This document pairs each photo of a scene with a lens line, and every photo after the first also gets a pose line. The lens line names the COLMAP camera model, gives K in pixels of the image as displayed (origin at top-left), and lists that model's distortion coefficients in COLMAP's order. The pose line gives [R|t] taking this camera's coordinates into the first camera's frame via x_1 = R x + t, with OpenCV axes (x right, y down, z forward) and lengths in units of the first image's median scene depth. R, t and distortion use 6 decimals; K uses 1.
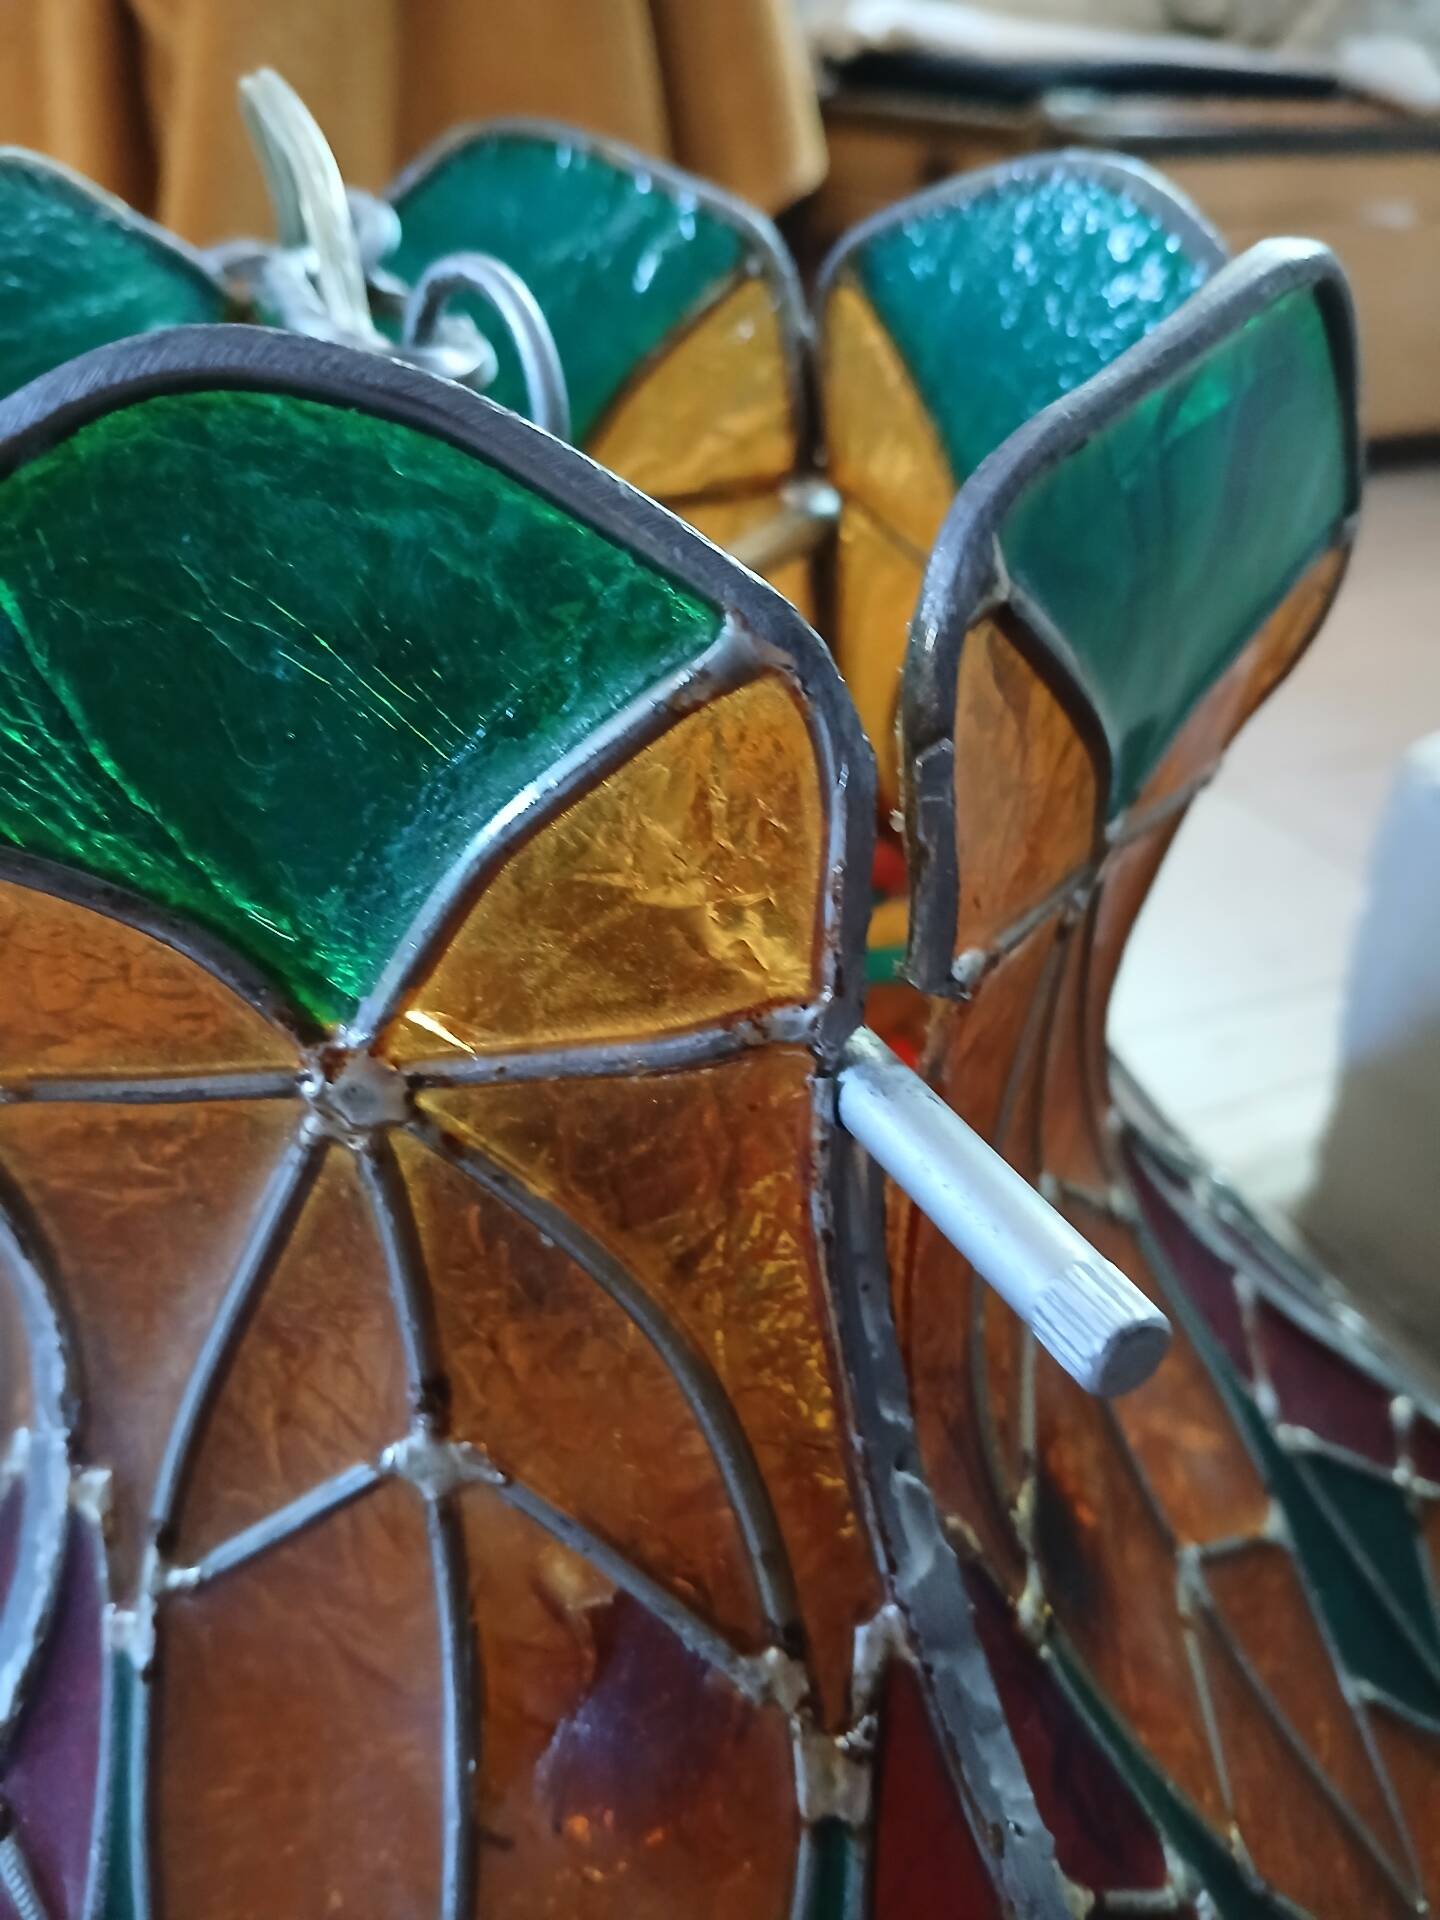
lens RADIAL K [[1591.4, 0, 732.2], [0, 1591.4, 946.0], [0, 0, 1]] dist [0.003999, -0.072007]
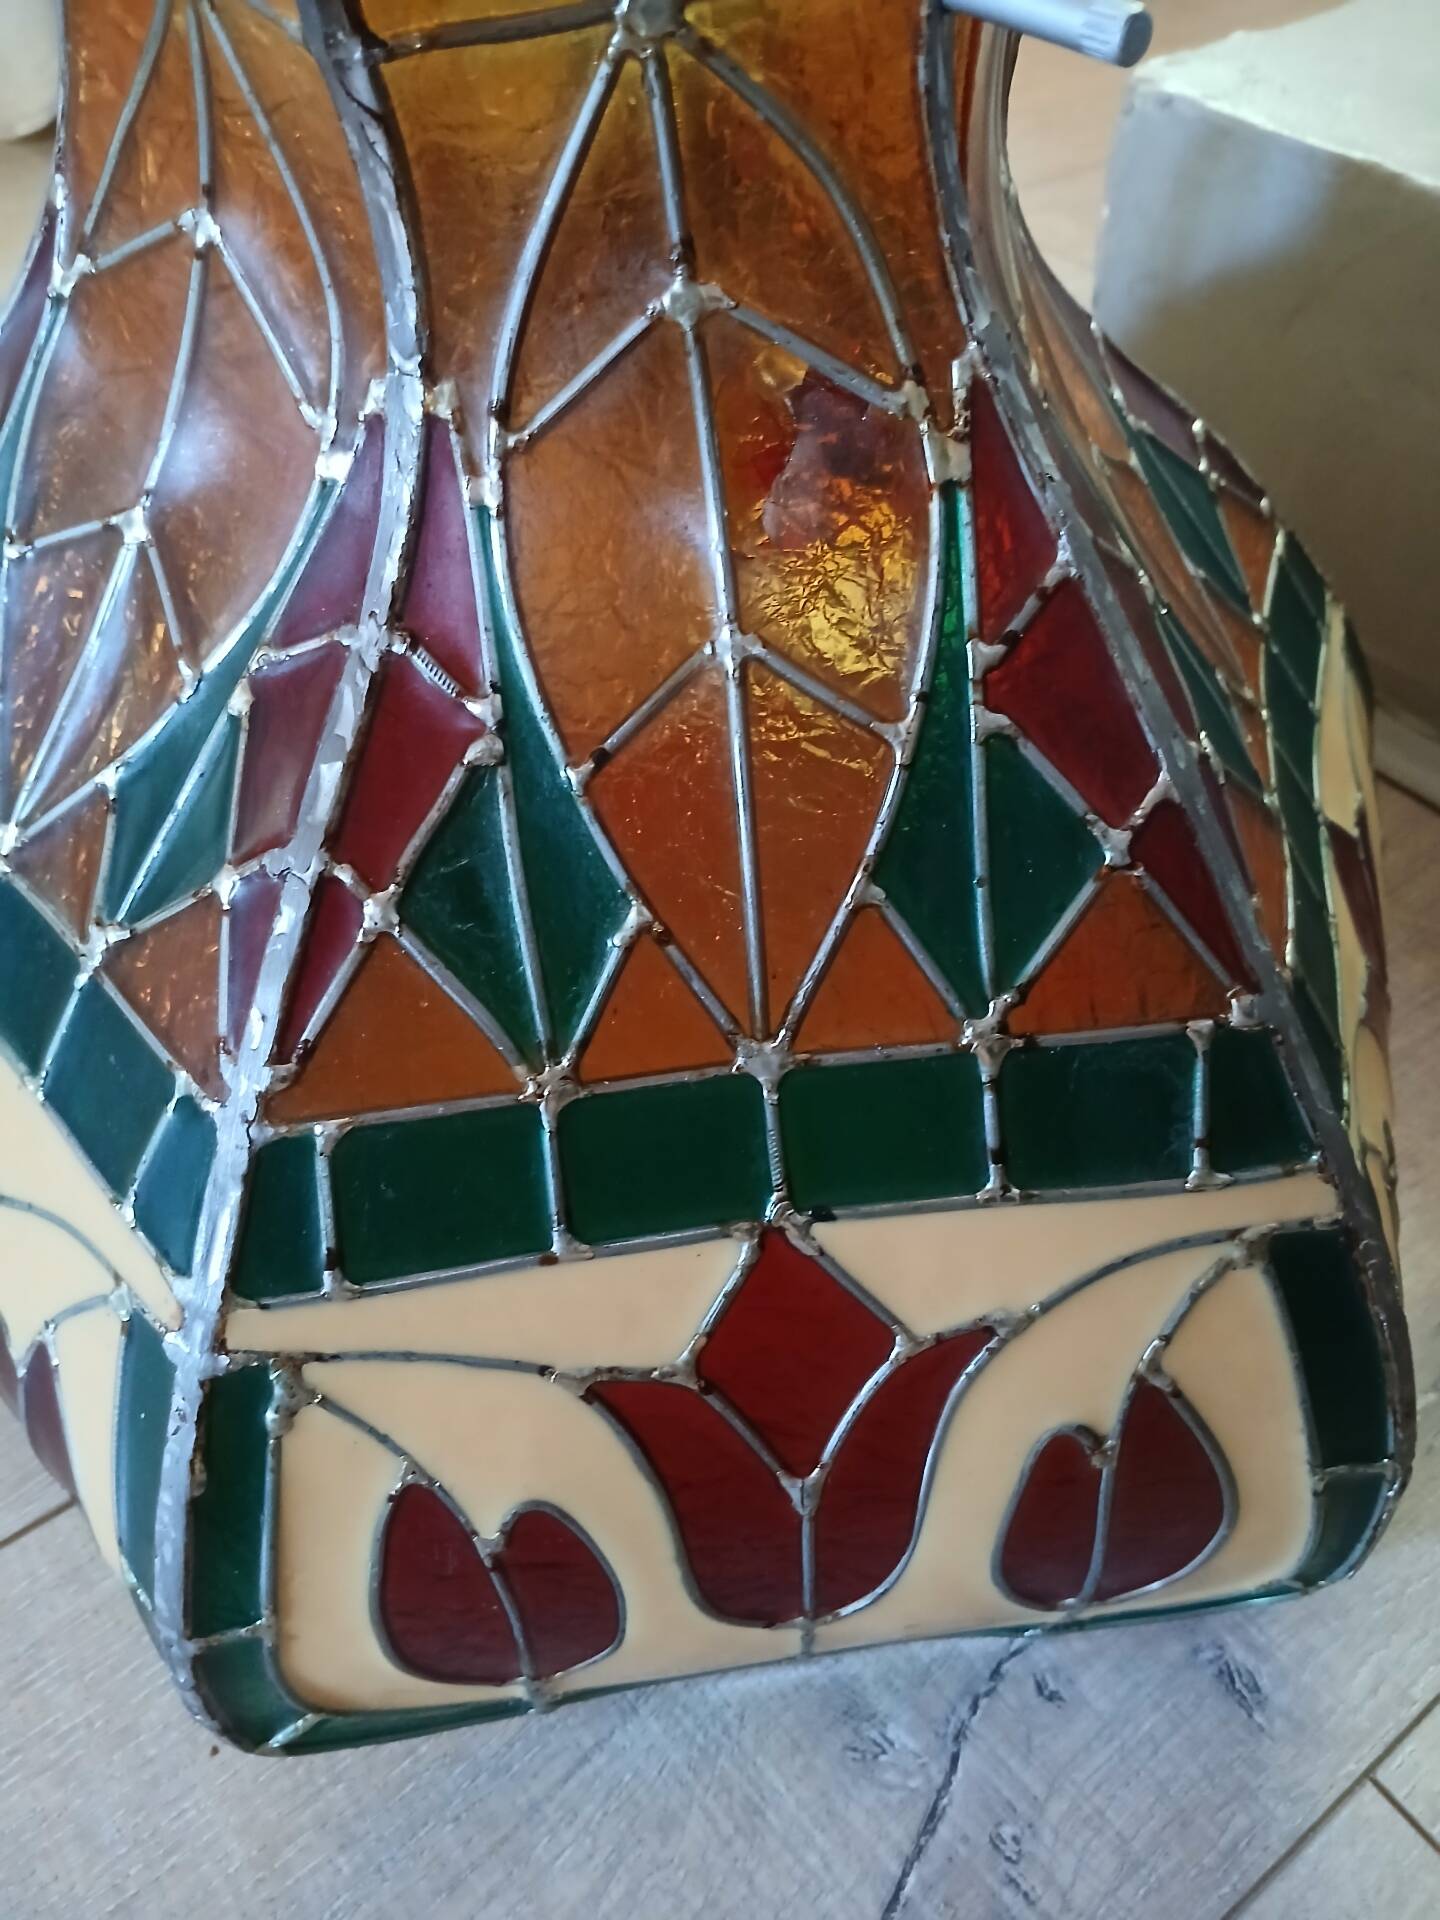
lens RADIAL K [[1677.5, 0, 684.1], [0, 1677.5, 966.7], [0, 0, 1]] dist [0.037997, -0.051155]
pose [[0.975809, -0.164348, 0.144179, -0.567964], [0.124705, 0.960083, 0.250380, 0.561570], [-0.179573, -0.226343, 0.957352, -0.822087]]
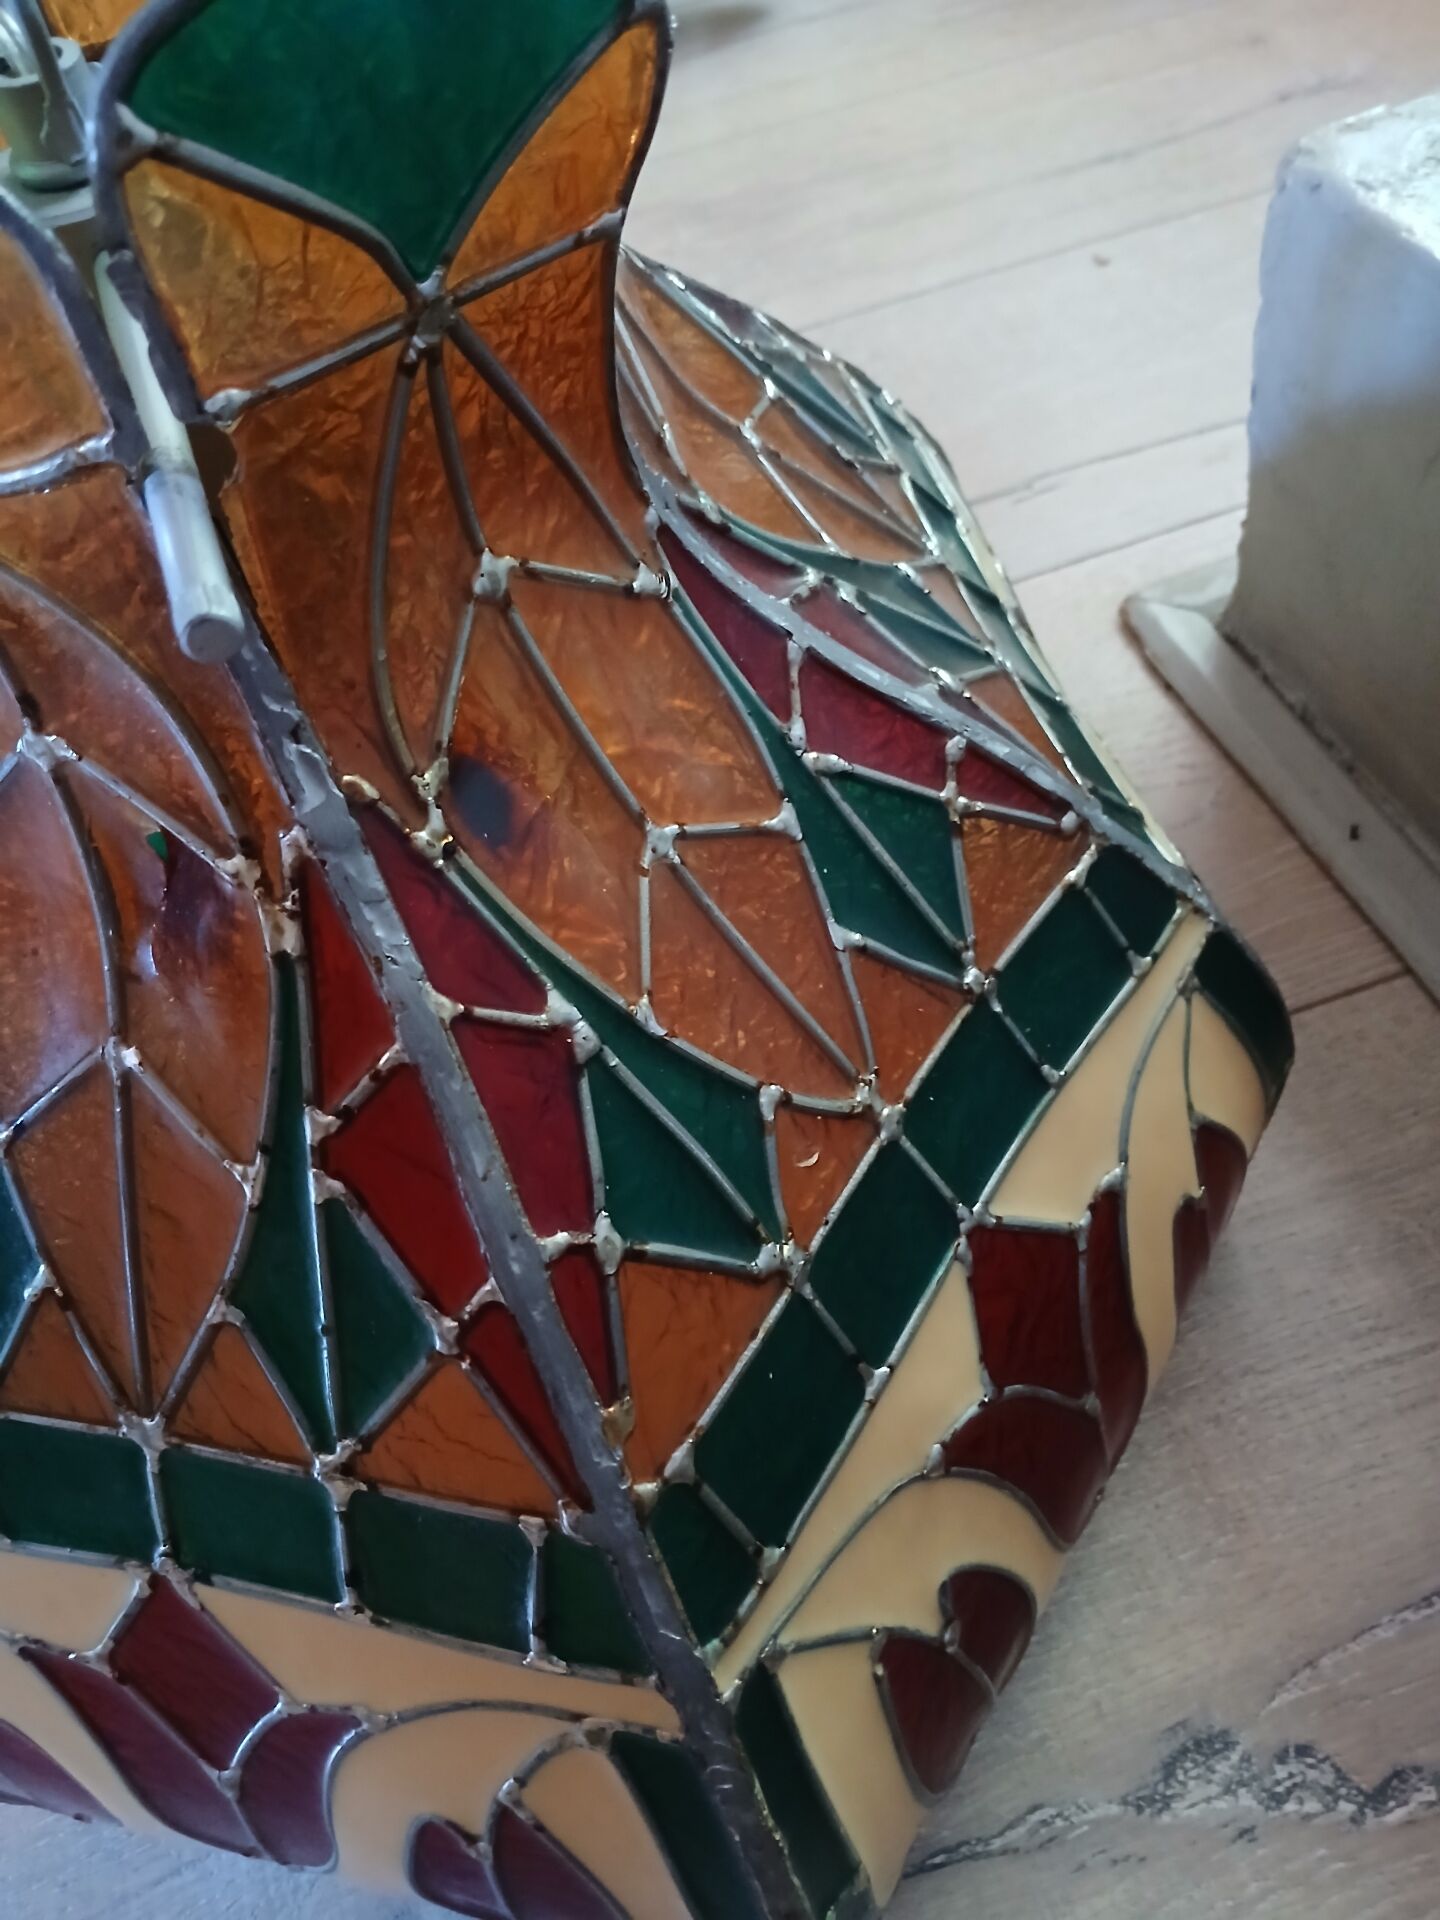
lens RADIAL K [[1591.4, 0, 677.3], [0, 1591.4, 935.1], [0, 0, 1]] dist [0.003999, -0.072007]
pose [[0.980190, -0.003511, -0.198031, 0.792262], [0.067538, 0.945843, 0.317521, 0.034340], [0.186191, -0.324606, 0.927342, -0.458483]]
